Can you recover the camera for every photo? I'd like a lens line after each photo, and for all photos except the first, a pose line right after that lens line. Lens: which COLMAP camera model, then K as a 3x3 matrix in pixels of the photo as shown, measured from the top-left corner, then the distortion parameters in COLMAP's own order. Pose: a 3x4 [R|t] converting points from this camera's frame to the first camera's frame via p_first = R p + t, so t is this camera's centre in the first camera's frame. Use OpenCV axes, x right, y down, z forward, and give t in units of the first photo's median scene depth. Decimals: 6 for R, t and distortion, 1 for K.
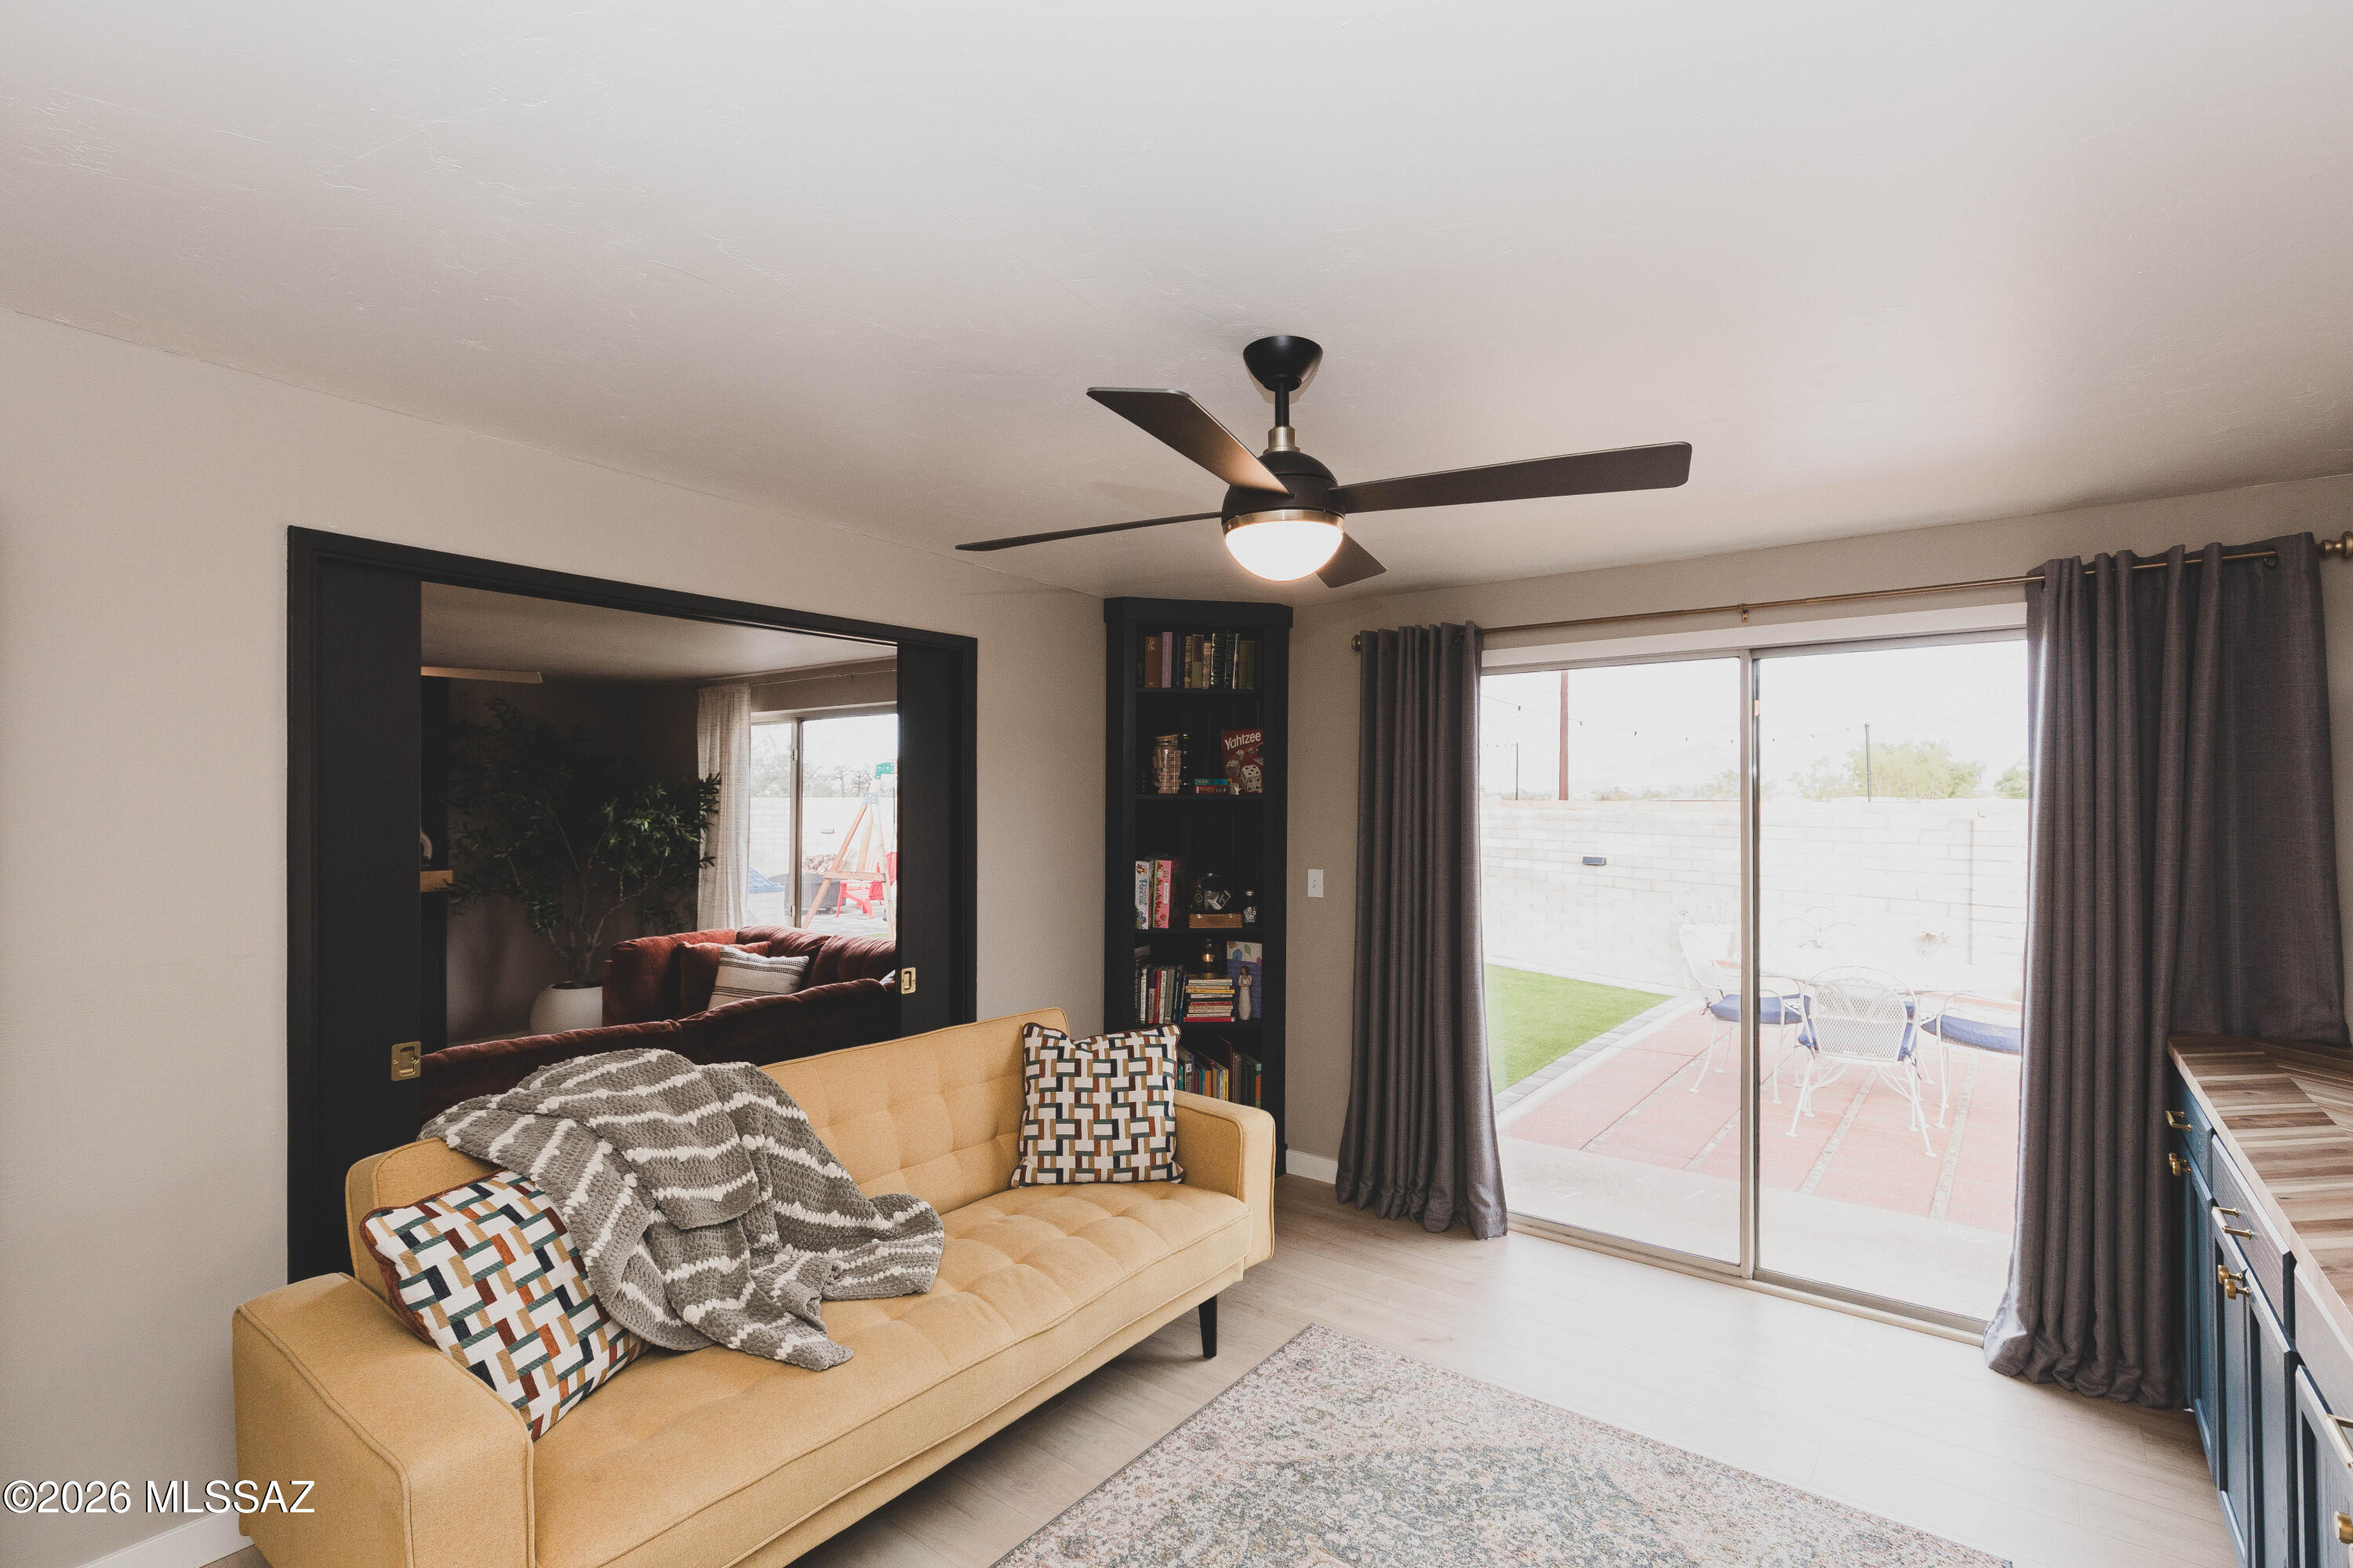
lens RADIAL K [[1086.8, 0, 1145.3], [0, 1086.8, 788.4], [0, 0, 1]] dist [0.002102, -0.000173]
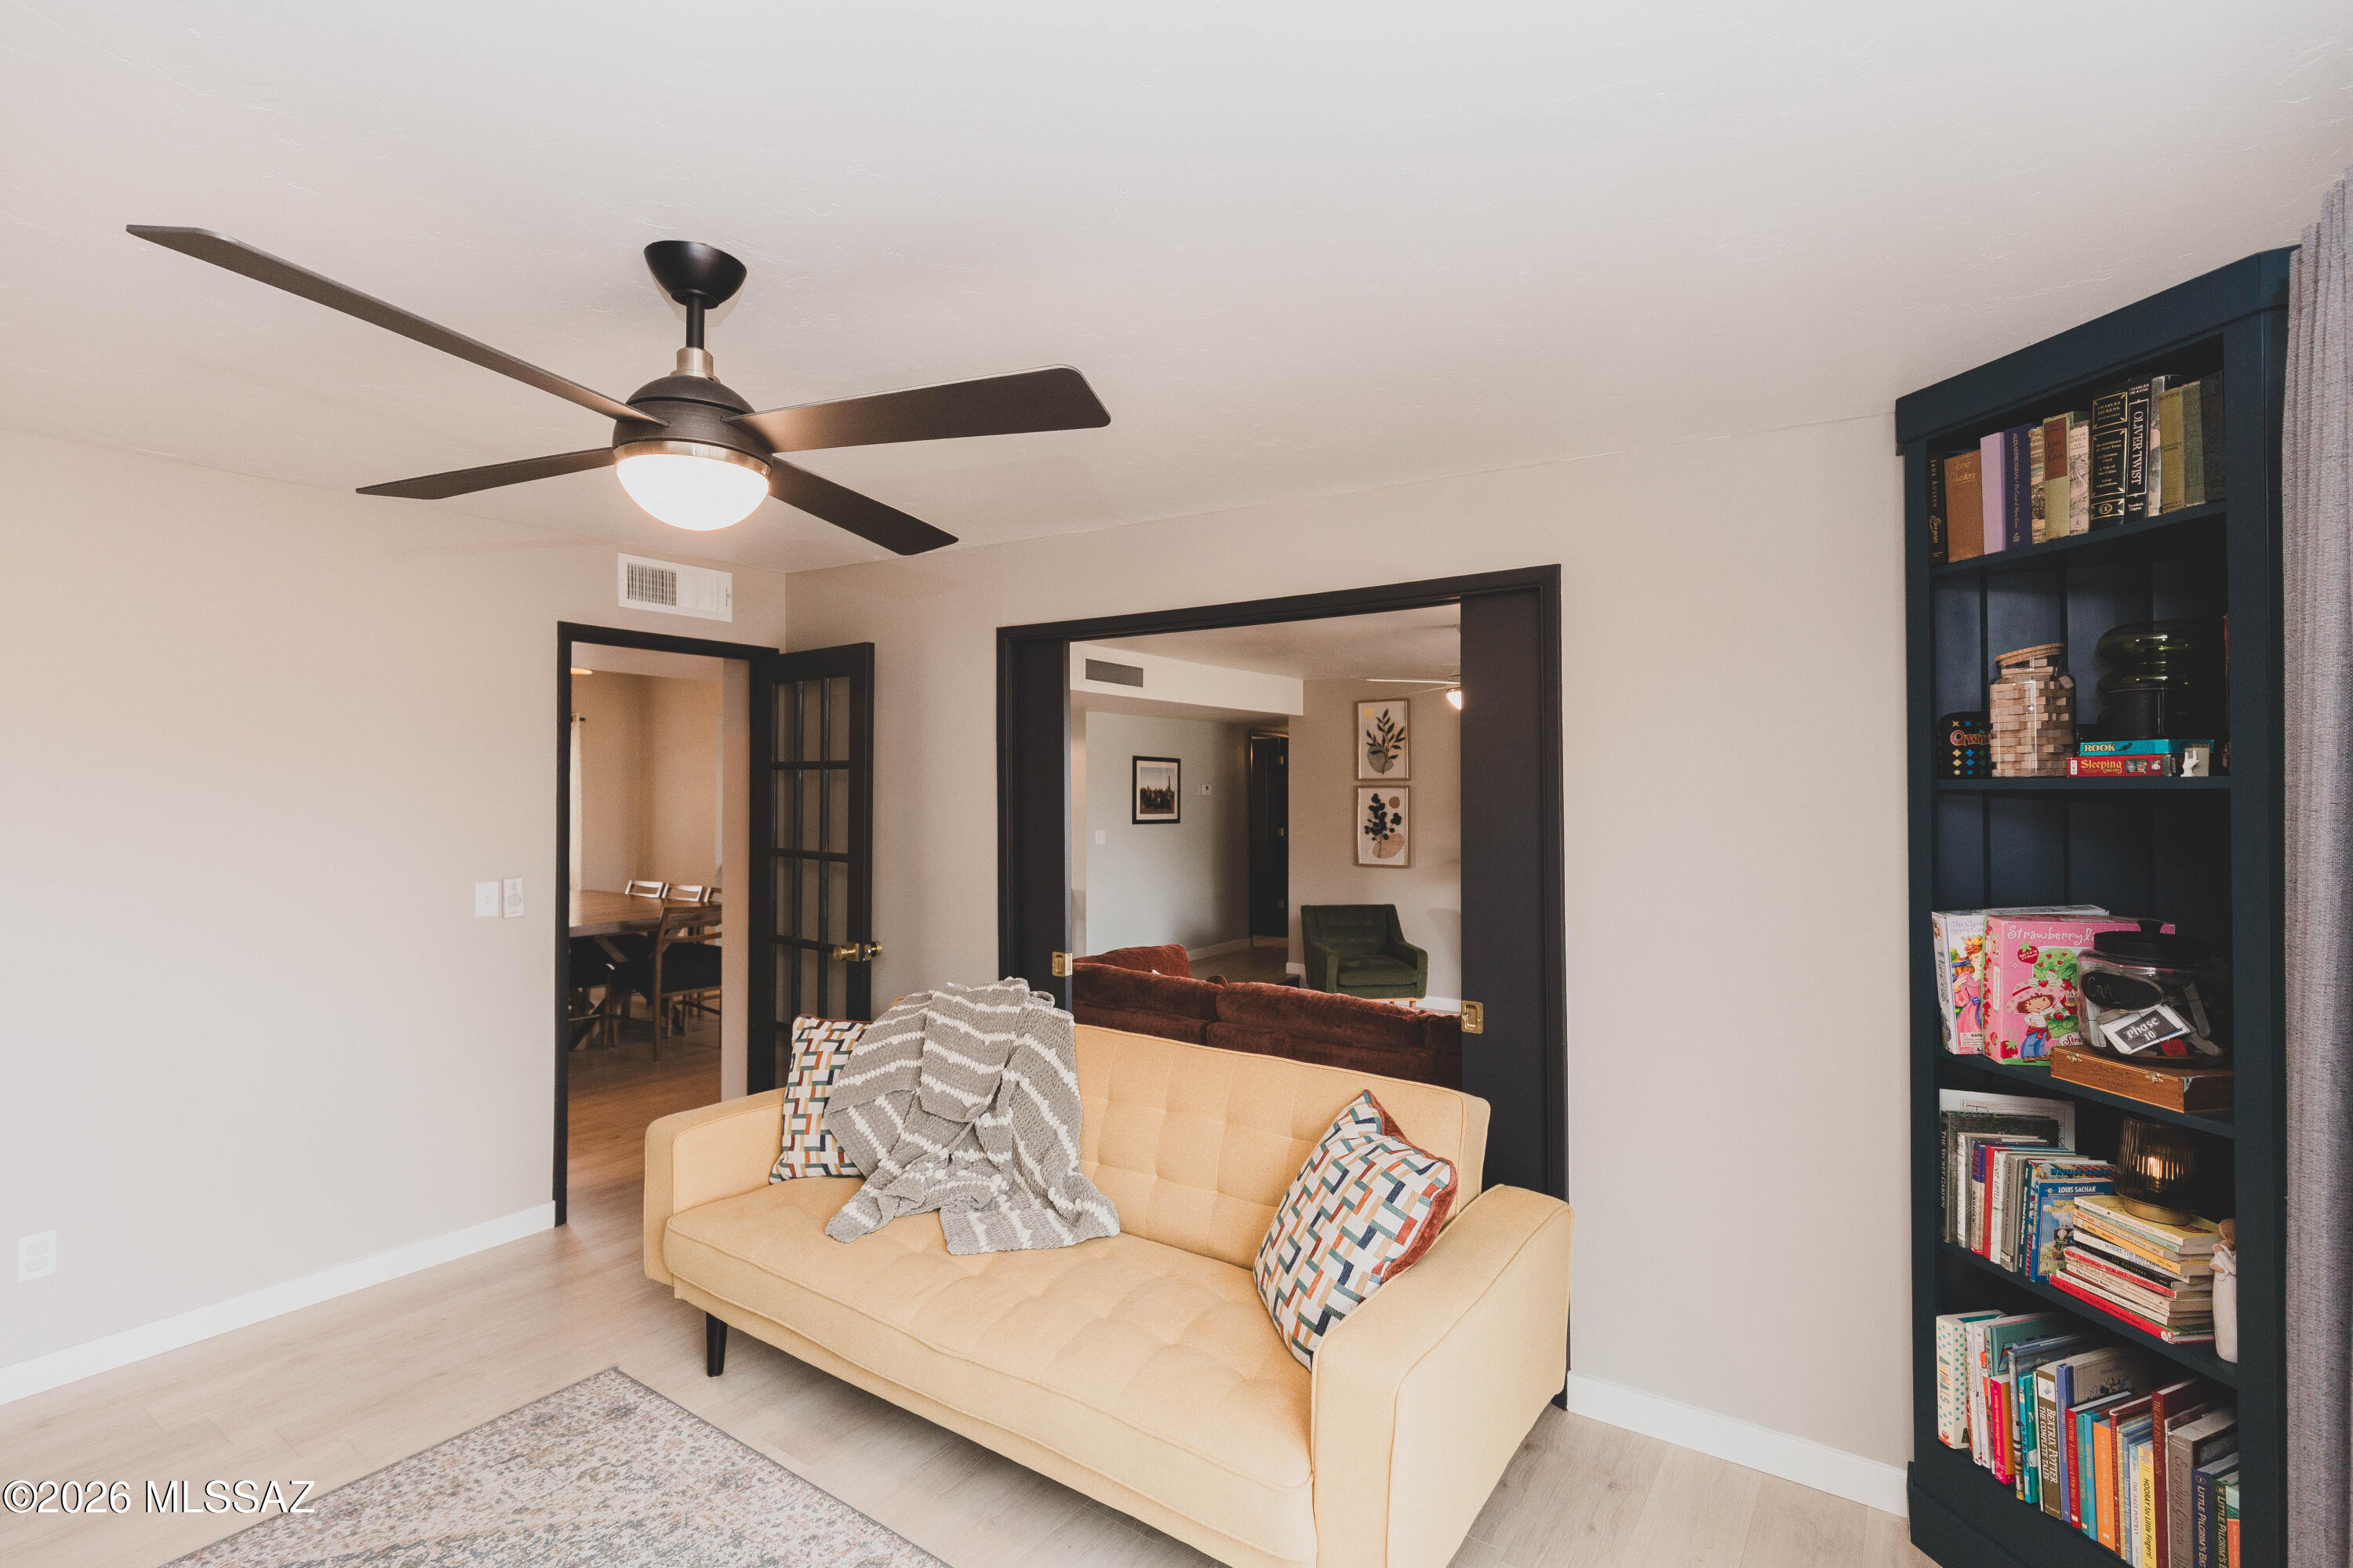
lens RADIAL K [[1067.6, 0, 1182.3], [0, 1067.6, 773.6], [0, 0, 1]] dist [0.002676, -0.001024]
pose [[0.066133, -0.020247, -0.997605, 0.459440], [0.007644, 0.999775, -0.019784, 0.010234], [0.997782, -0.006317, 0.066273, 0.617579]]
